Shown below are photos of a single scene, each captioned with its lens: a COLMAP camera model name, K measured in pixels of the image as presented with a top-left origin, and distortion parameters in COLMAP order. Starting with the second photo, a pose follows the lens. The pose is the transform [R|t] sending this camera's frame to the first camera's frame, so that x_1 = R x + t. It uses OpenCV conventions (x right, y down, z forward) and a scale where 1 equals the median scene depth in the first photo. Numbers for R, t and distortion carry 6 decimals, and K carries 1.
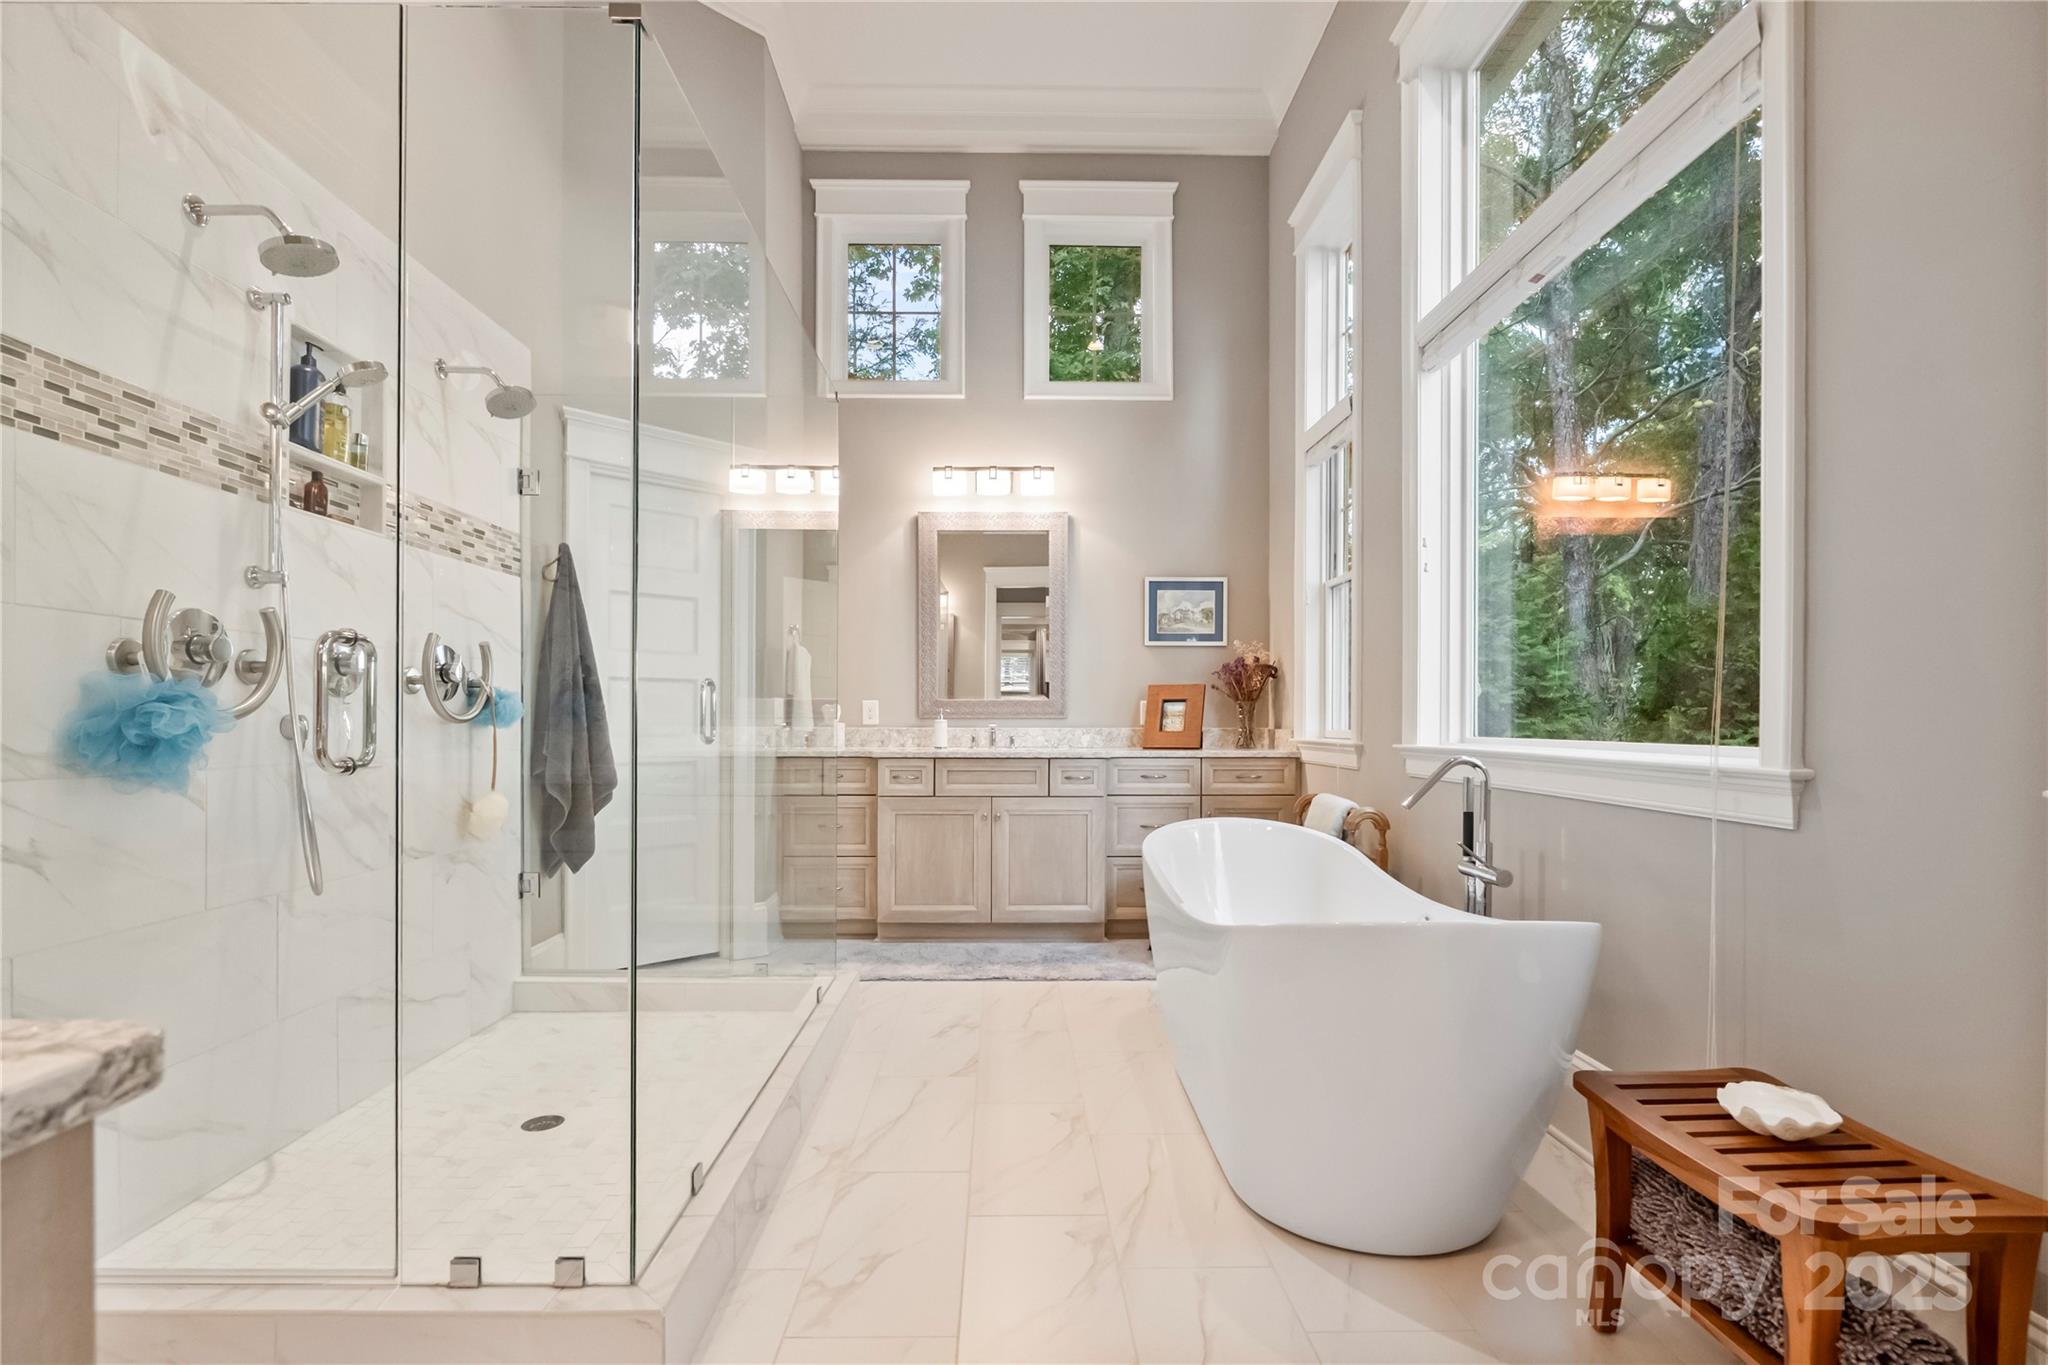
lens RADIAL K [[942.3, 0, 1035.1], [0, 942.3, 723.2], [0, 0, 1]] dist [-0.007686, 0.001713]
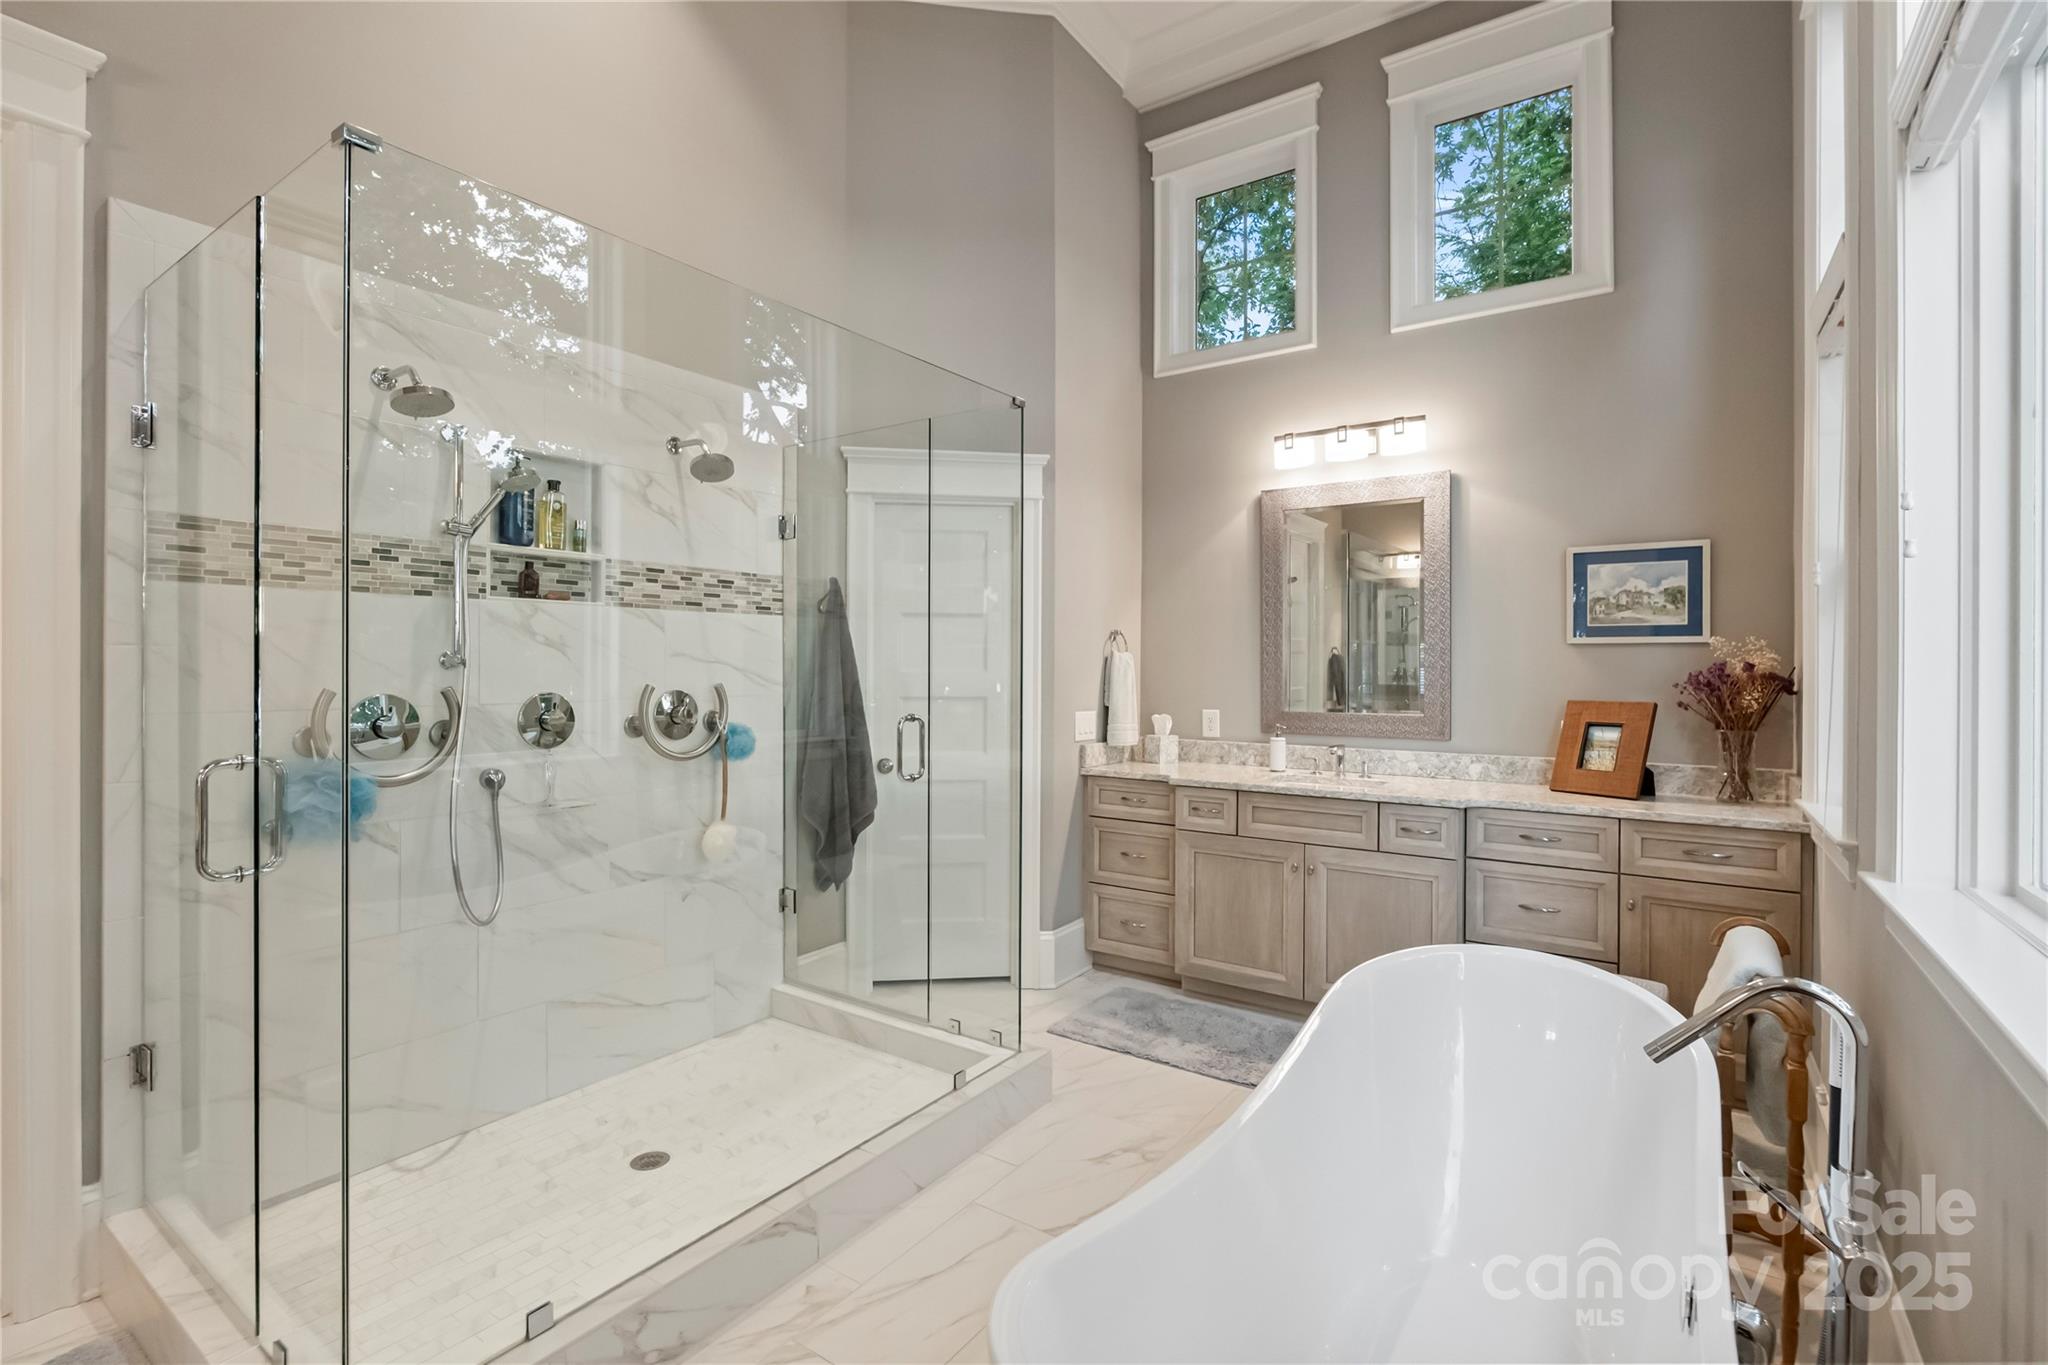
lens RADIAL K [[942.3, 0, 1023.6], [0, 942.3, 671.1], [0, 0, 1]] dist [-0.007686, 0.001713]
pose [[0.809209, 0.004850, -0.587501, 0.231001], [-0.005791, 0.999983, 0.000279, -0.068070], [0.587493, 0.003176, 0.809223, 0.207576]]
